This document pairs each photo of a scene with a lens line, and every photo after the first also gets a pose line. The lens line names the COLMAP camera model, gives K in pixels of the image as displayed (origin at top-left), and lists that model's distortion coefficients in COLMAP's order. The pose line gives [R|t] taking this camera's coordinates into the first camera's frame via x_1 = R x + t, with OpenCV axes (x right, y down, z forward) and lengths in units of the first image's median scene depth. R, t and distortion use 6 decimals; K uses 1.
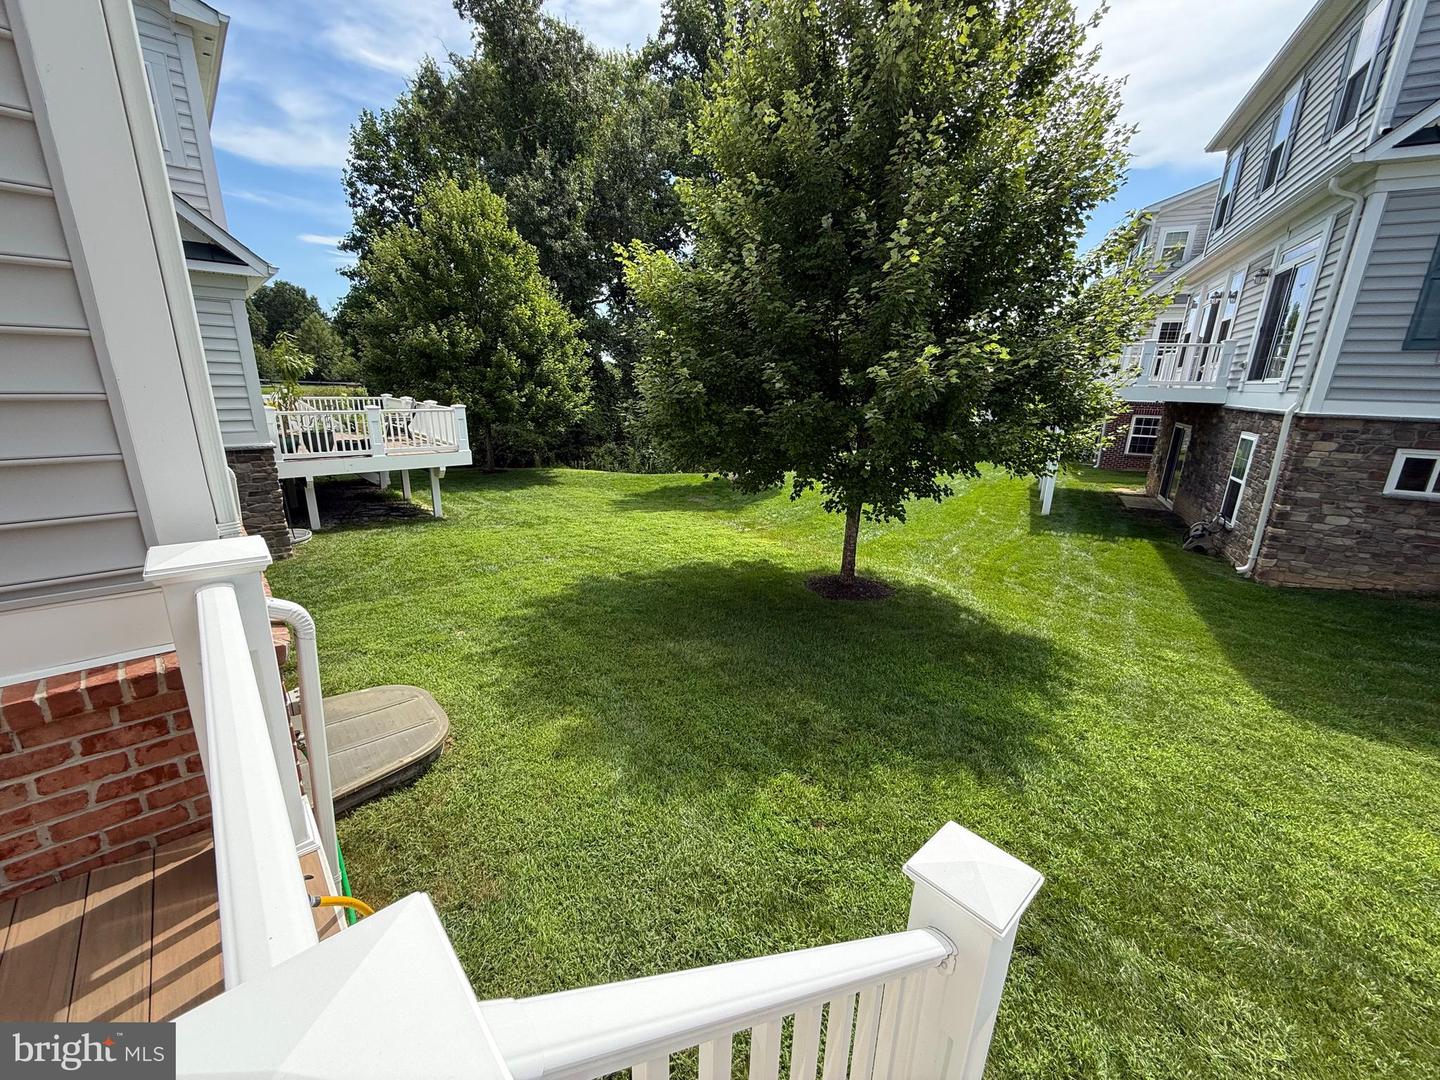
lens RADIAL K [[574.2, 0, 718.8], [0, 574.2, 536.2], [0, 0, 1]] dist [0.000735, 0.000644]
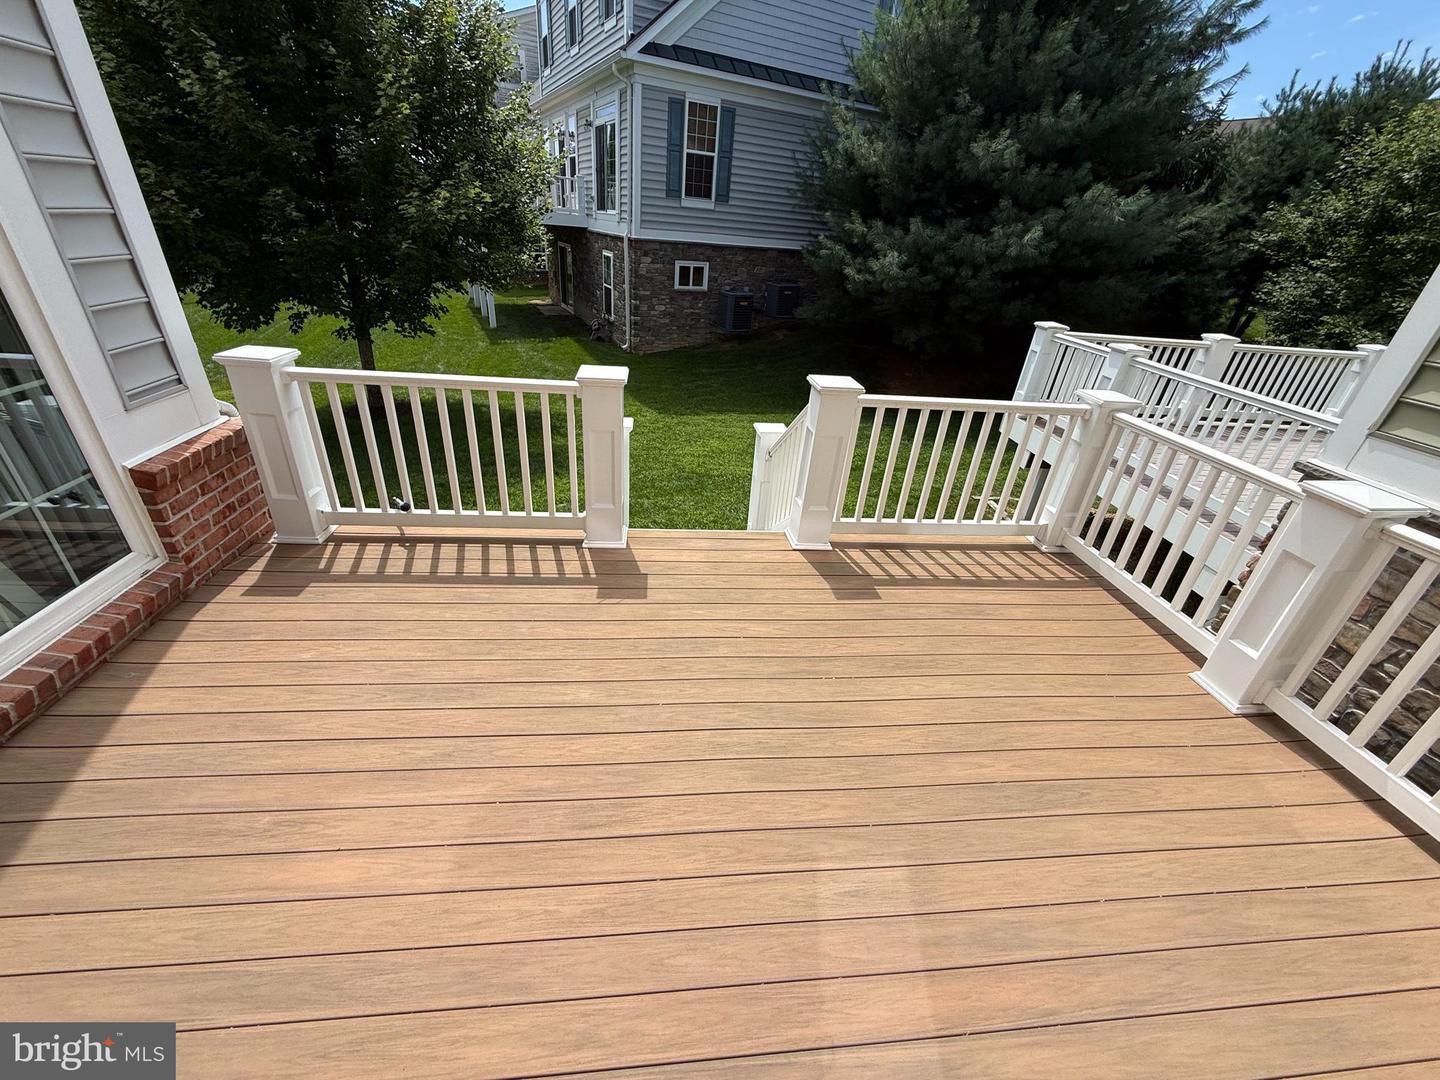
lens RADIAL K [[574.2, 0, 723.5], [0, 574.2, 536.8], [0, 0, 1]] dist [0.000735, 0.000644]
pose [[0.588022, -0.374177, 0.717093, -0.271065], [0.156348, 0.922425, 0.353112, 0.026332], [-0.793591, -0.095521, 0.600907, -0.221149]]
